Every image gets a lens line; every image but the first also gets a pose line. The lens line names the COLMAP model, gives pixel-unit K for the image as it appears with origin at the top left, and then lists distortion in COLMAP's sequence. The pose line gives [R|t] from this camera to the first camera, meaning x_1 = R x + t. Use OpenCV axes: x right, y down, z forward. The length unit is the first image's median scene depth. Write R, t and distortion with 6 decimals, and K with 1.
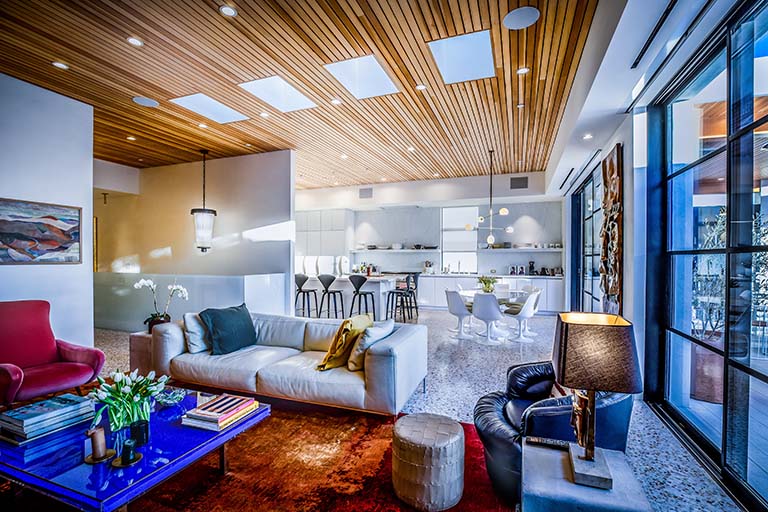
lens RADIAL K [[352.8, 0, 385.3], [0, 352.8, 258.6], [0, 0, 1]] dist [0.001406, 0.001116]
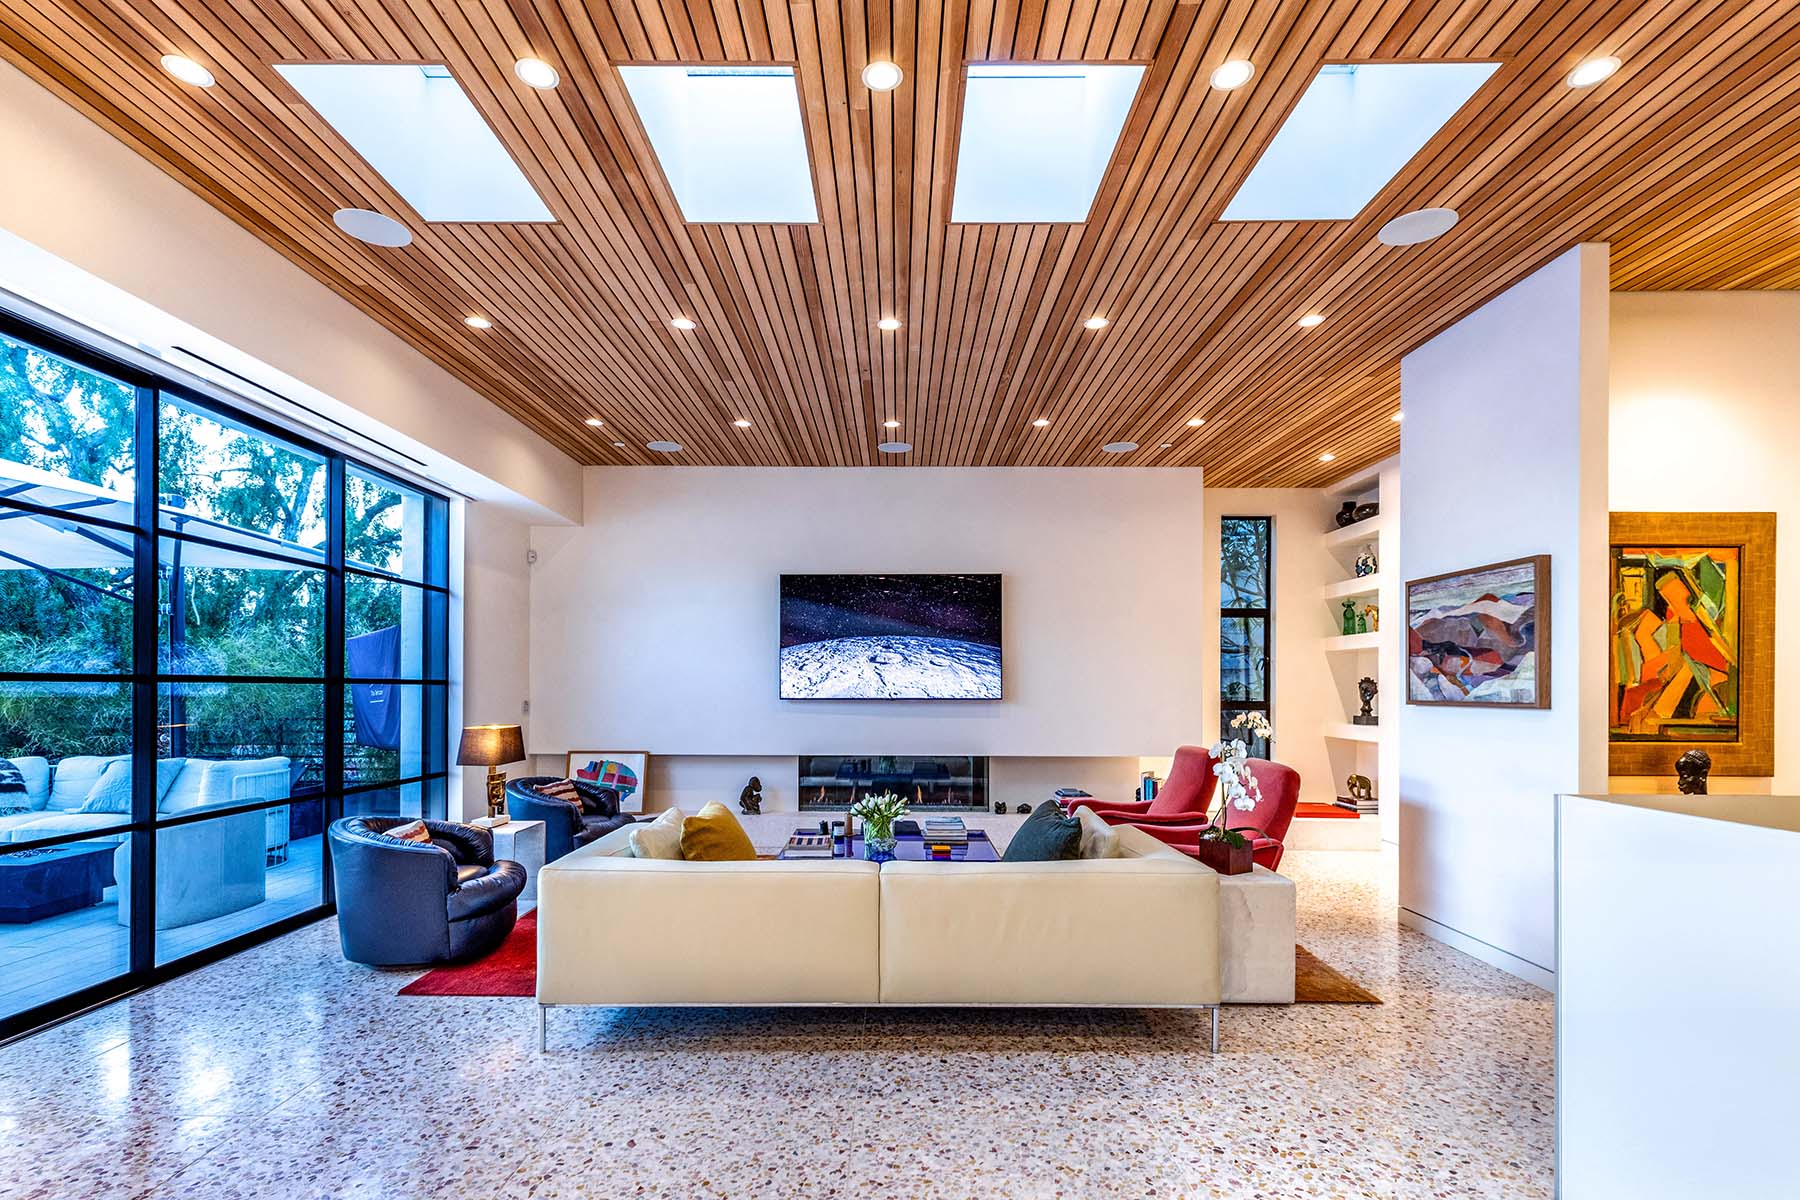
lens RADIAL K [[826.8, 0, 898.8], [0, 826.8, 683.1], [0, 0, 1]] dist [0.001406, 0.001116]
pose [[-0.936016, -0.007823, -0.351871, 0.057811], [-0.005839, 0.999961, -0.006700, -0.003398], [0.351909, -0.004217, -0.936025, 1.655193]]
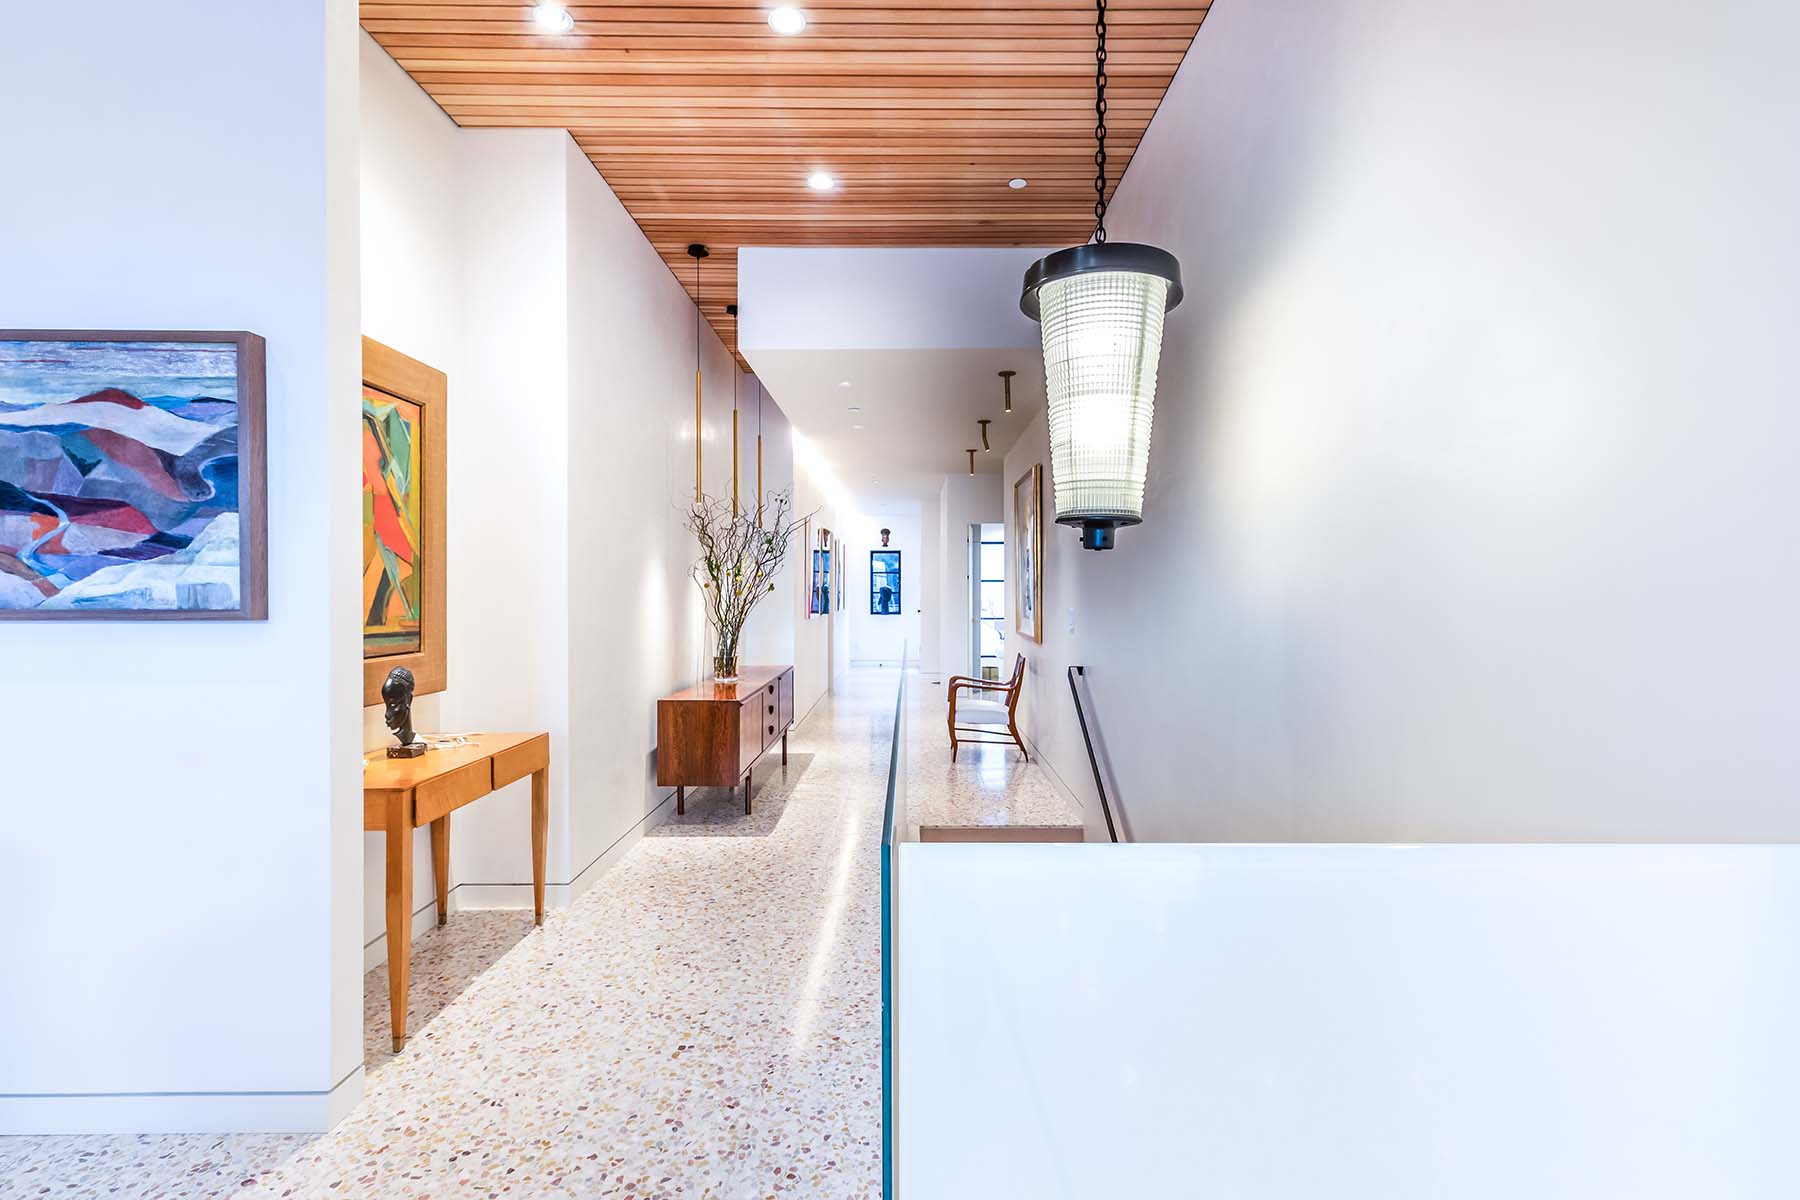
lens RADIAL K [[826.8, 0, 914.5], [0, 826.8, 597.1], [0, 0, 1]] dist [0.001406, 0.001116]
pose [[0.361022, 0.002987, -0.932553, -0.319795], [0.001082, 0.999993, 0.003622, -0.000008], [0.932557, -0.002316, 0.361016, 1.245621]]
